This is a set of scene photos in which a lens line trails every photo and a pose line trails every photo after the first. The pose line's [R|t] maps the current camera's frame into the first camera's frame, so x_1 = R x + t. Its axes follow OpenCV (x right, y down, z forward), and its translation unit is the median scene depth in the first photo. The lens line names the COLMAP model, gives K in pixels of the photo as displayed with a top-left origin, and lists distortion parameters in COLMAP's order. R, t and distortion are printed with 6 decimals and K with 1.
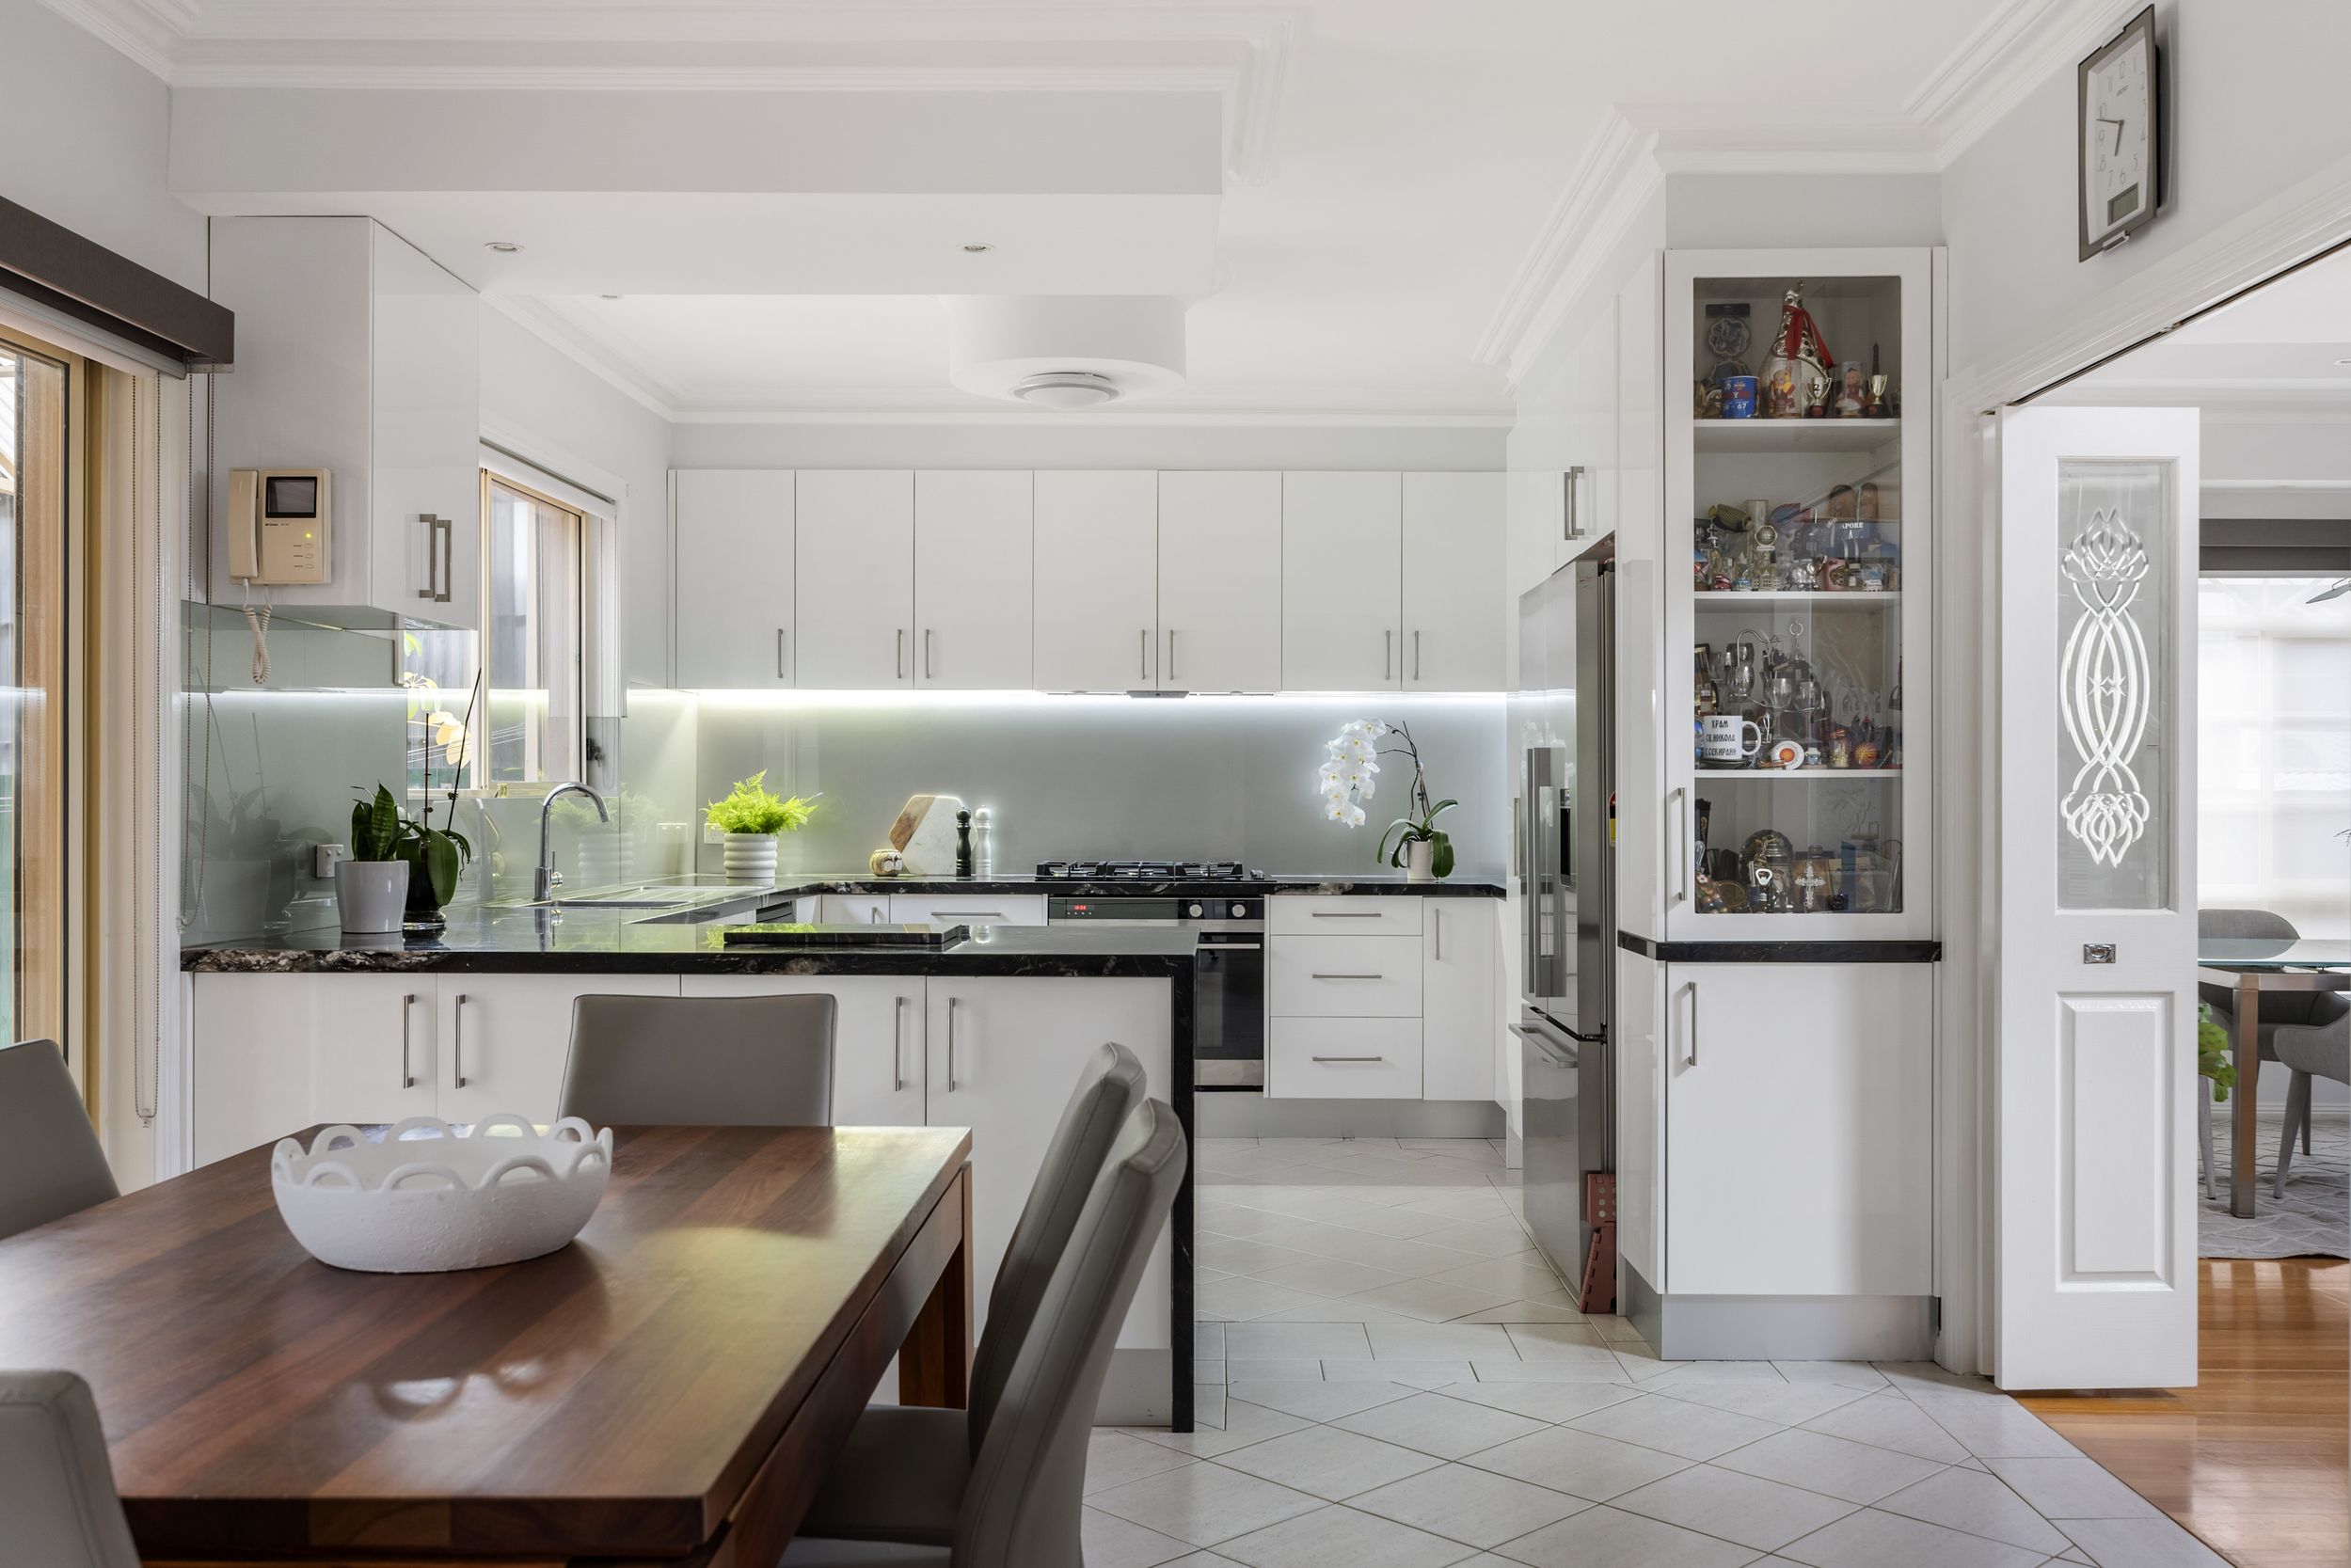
lens RADIAL K [[2092.1, 0, 1174.2], [0, 2092.1, 785.0], [0, 0, 1]] dist [-0.007404, -0.000420]
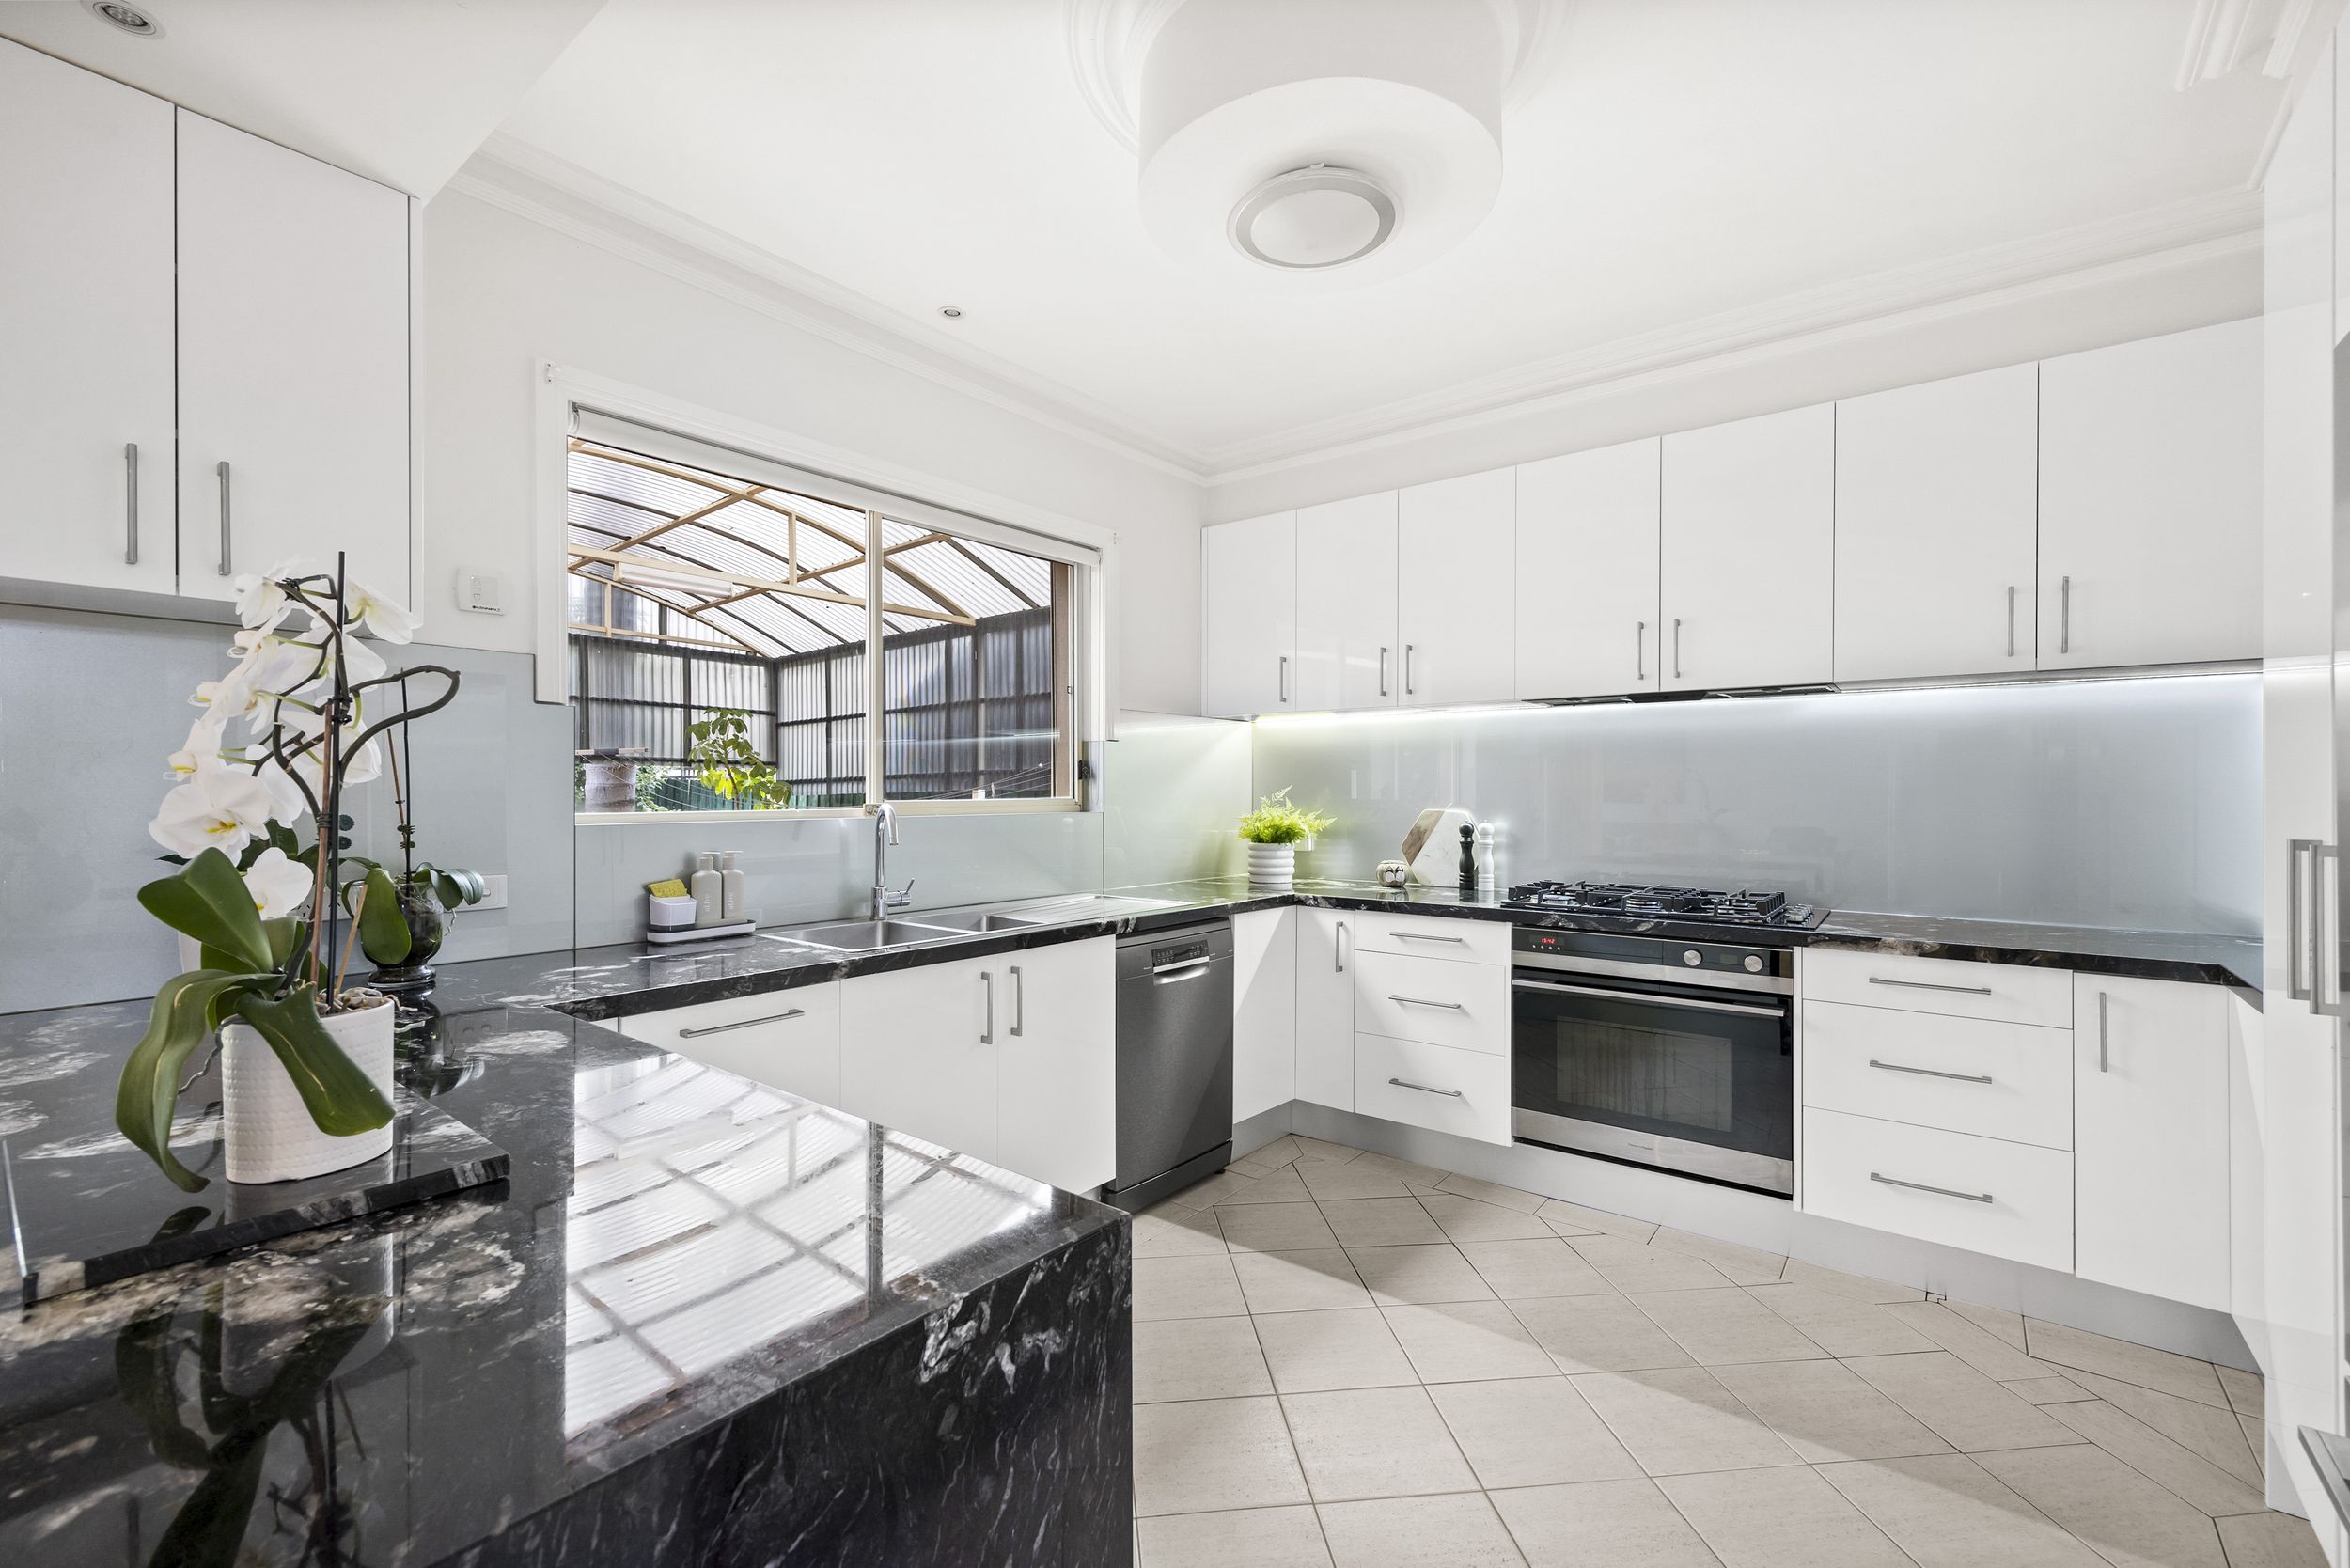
lens RADIAL K [[964.6, 0, 1187.7], [0, 964.6, 796.7], [0, 0, 1]] dist [0.002526, 0.000559]
pose [[0.783210, 0.001081, -0.621756, 0.088958], [0.003122, 0.999979, 0.005671, -0.004684], [0.621750, -0.006382, 0.783190, 0.585340]]
